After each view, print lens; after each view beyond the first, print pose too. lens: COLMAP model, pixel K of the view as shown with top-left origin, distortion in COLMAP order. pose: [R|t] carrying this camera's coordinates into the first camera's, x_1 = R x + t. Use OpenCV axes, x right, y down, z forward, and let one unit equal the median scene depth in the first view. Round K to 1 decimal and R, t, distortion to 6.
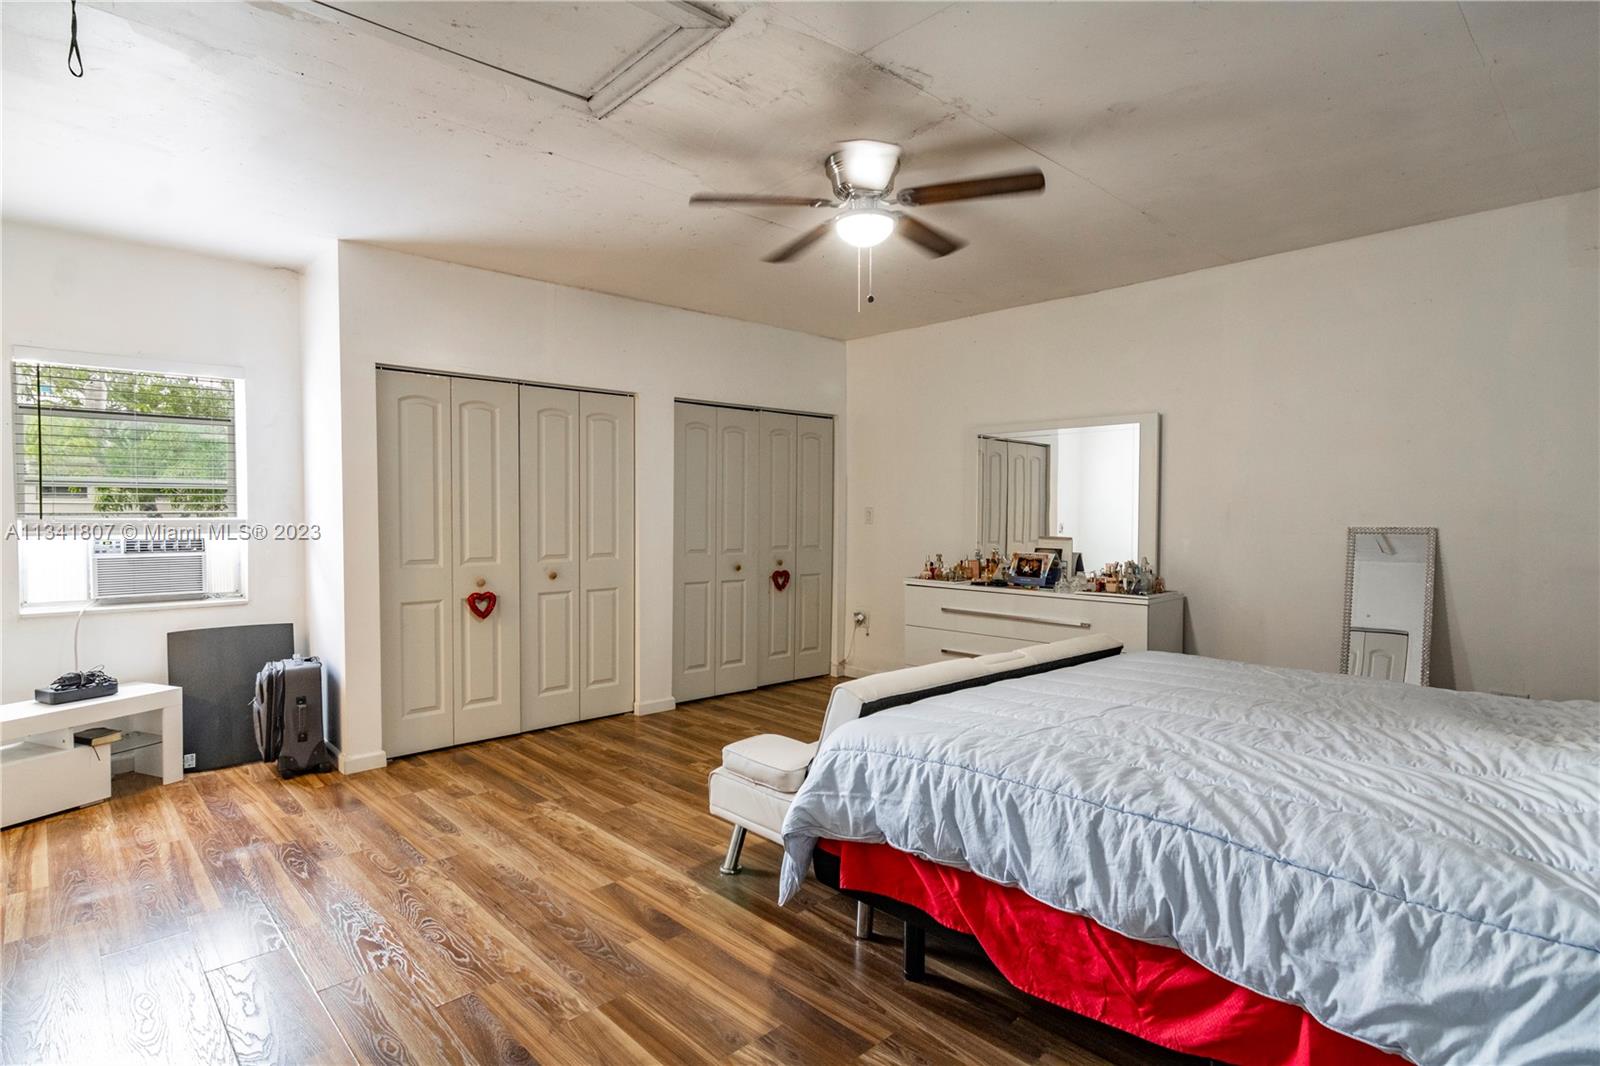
lens RADIAL K [[819.4, 0, 808.5], [0, 819.4, 526.7], [0, 0, 1]] dist [0.000391, -0.000569]
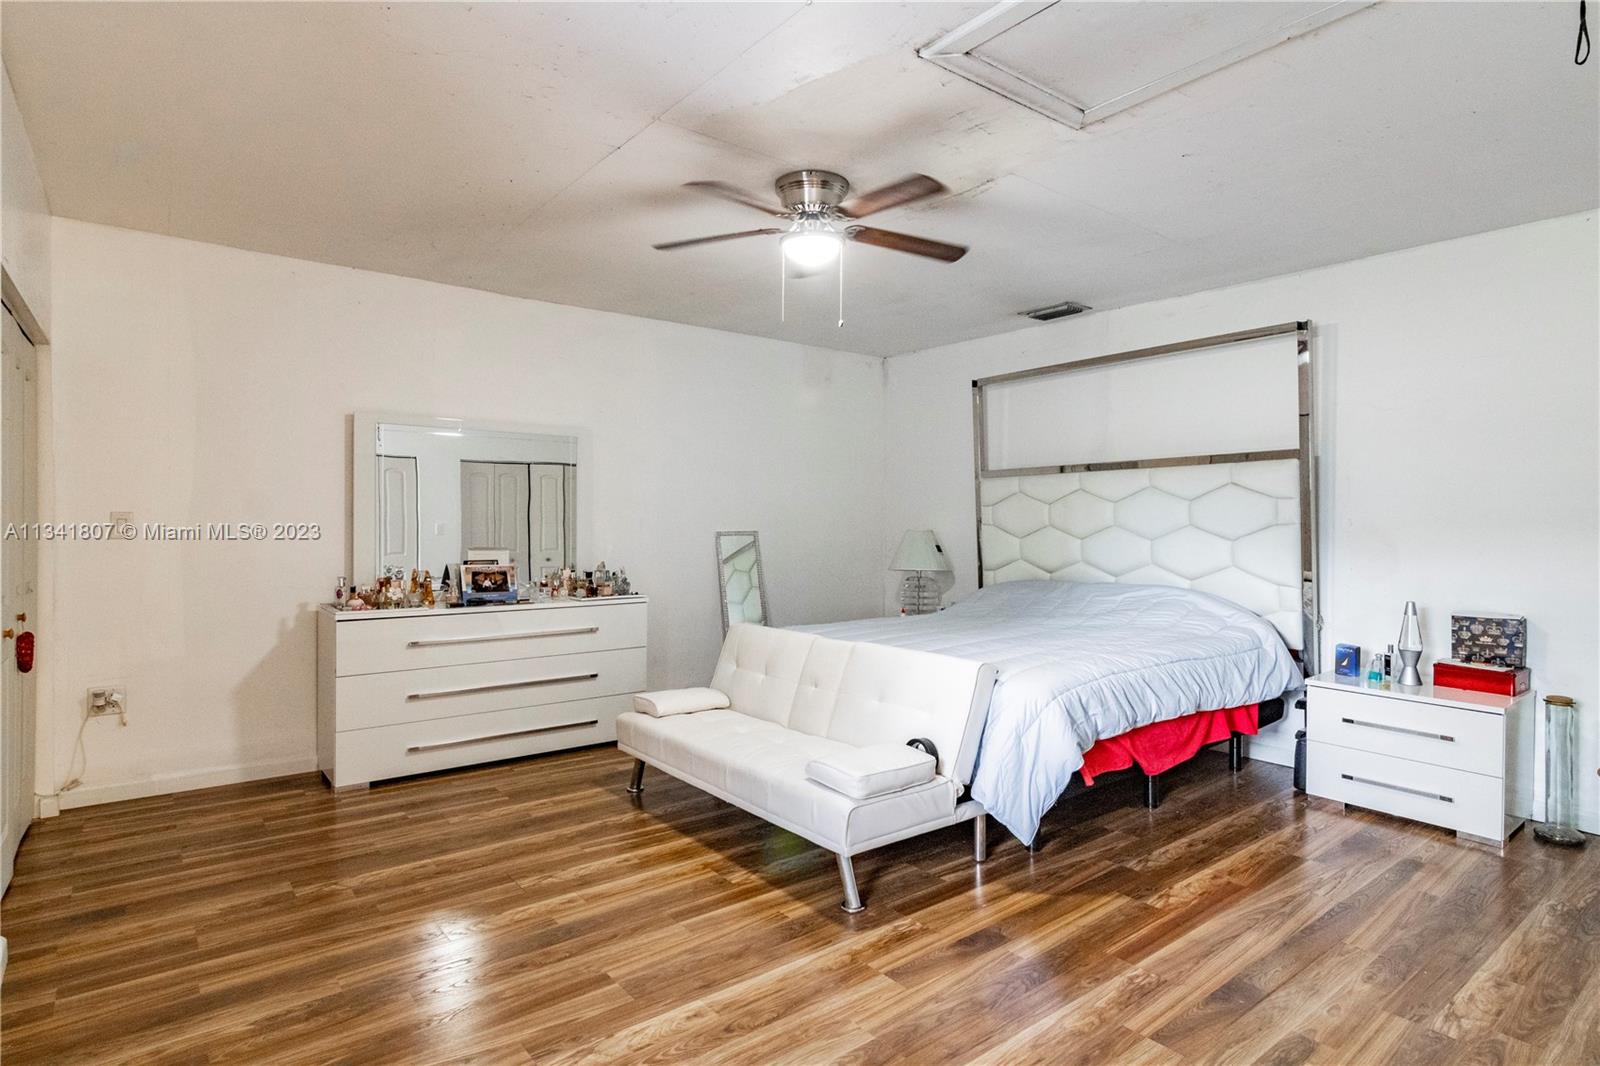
lens RADIAL K [[819.4, 0, 808.5], [0, 819.4, 526.7], [0, 0, 1]] dist [0.000391, -0.000569]
pose [[0.109475, -0.006171, 0.993970, -0.826901], [0.015624, 0.999868, 0.004486, -0.013080], [-0.993867, 0.015039, 0.109557, 0.767166]]
